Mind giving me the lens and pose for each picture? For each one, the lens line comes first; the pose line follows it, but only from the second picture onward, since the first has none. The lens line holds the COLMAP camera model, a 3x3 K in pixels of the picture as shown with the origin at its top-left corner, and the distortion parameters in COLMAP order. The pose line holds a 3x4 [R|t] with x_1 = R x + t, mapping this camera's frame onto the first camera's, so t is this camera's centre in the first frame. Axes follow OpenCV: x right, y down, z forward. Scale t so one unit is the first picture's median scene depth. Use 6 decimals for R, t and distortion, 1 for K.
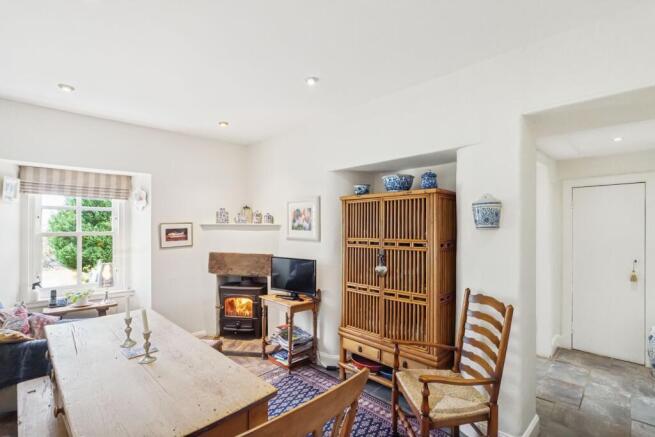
lens RADIAL K [[302.3, 0, 329.7], [0, 302.3, 224.5], [0, 0, 1]] dist [-0.013524, 0.000012]
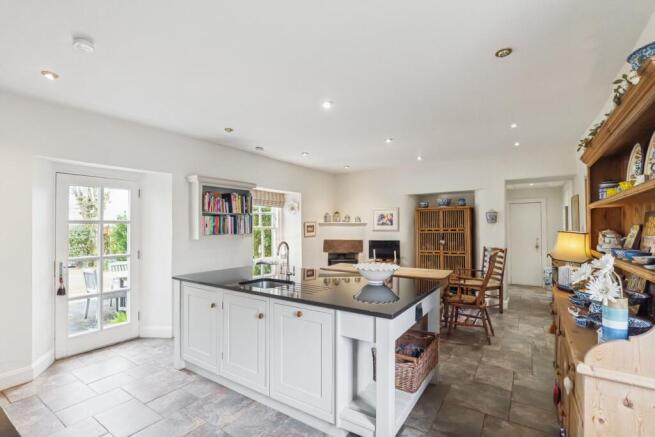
lens RADIAL K [[302.3, 0, 329.7], [0, 302.3, 224.5], [0, 0, 1]] dist [-0.013524, 0.000012]
pose [[0.975954, -0.004744, 0.217923, -0.808902], [0.006989, 0.999930, -0.009533, 0.027328], [-0.217863, 0.010826, 0.975919, -0.701544]]
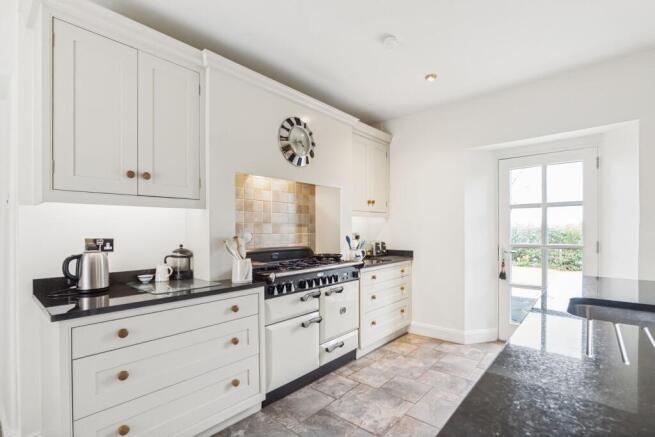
lens RADIAL K [[310.1, 0, 327.1], [0, 310.1, 229.3], [0, 0, 1]] dist [0.001262, 0.000182]
pose [[0.082644, -0.003866, -0.996572, -0.499032], [-0.002145, 0.999989, -0.004057, 0.078340], [0.996577, 0.002473, 0.082635, -0.261817]]
